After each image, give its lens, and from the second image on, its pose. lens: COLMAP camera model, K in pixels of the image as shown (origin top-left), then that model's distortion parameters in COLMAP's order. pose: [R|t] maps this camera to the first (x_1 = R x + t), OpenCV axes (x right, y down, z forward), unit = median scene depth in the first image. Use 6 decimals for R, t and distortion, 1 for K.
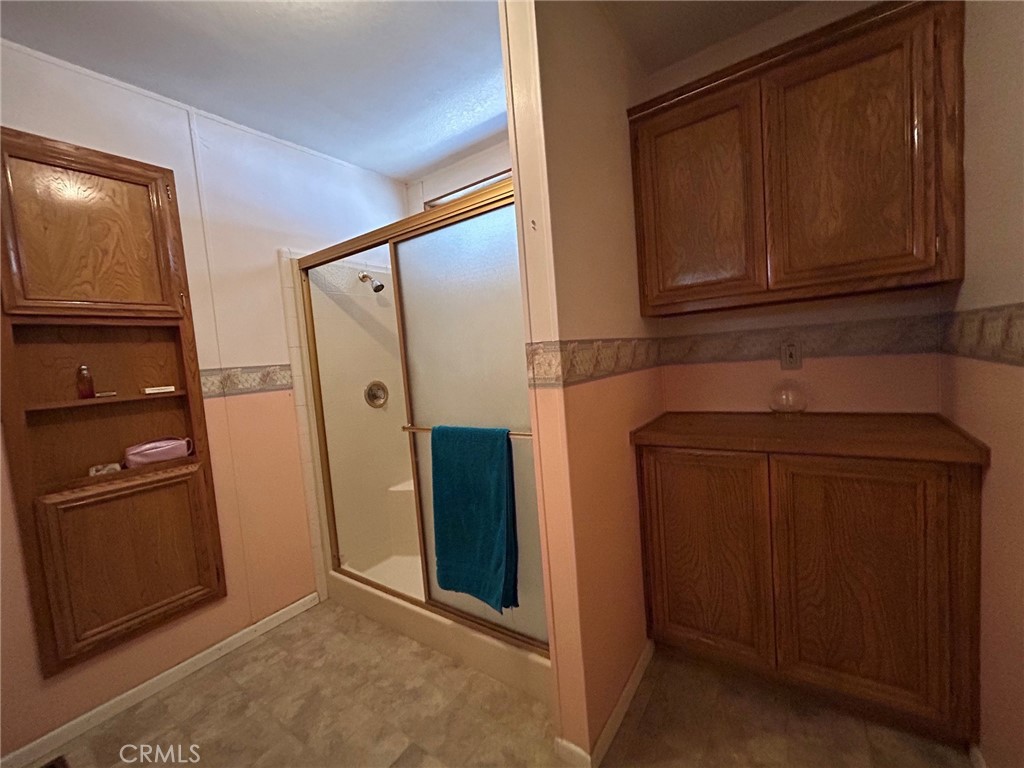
lens RADIAL K [[417.0, 0, 512.0], [0, 417.0, 384.0], [0, 0, 1]] dist [0.000752, -0.000085]
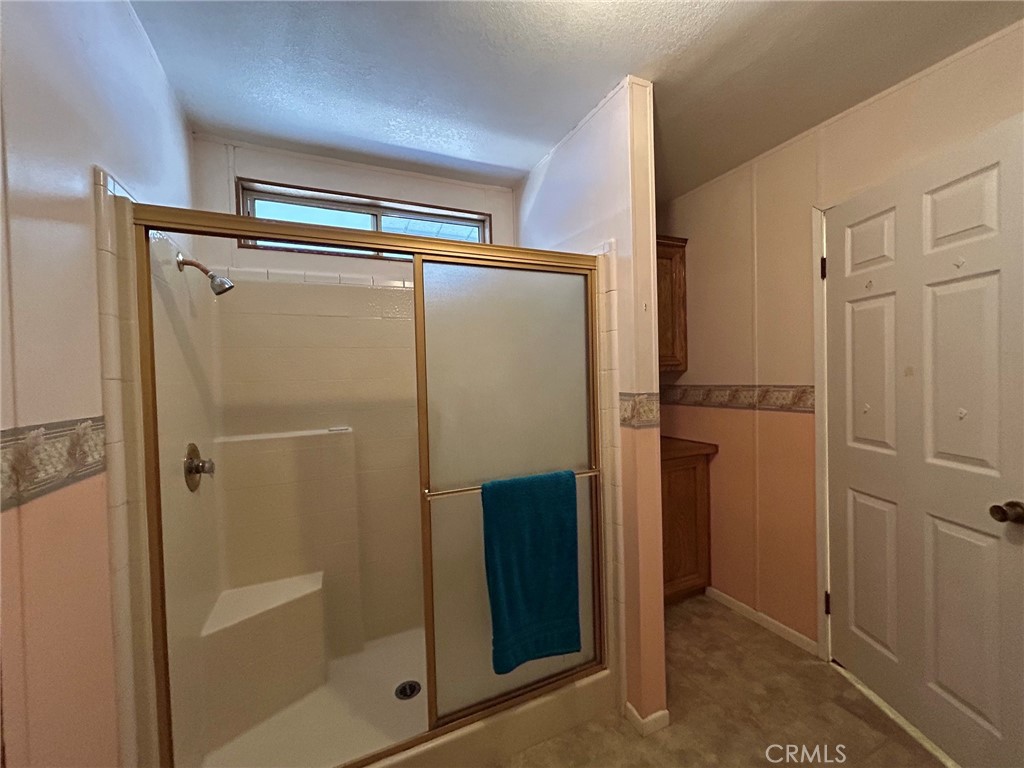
lens RADIAL K [[390.5, 0, 494.4], [0, 390.5, 384.1], [0, 0, 1]] dist [0.000343, 0.000041]
pose [[0.532703, 0.048848, 0.844891, -0.821684], [0.047950, 0.994987, -0.087758, -0.029932], [-0.844943, 0.087261, 0.527690, 0.508554]]
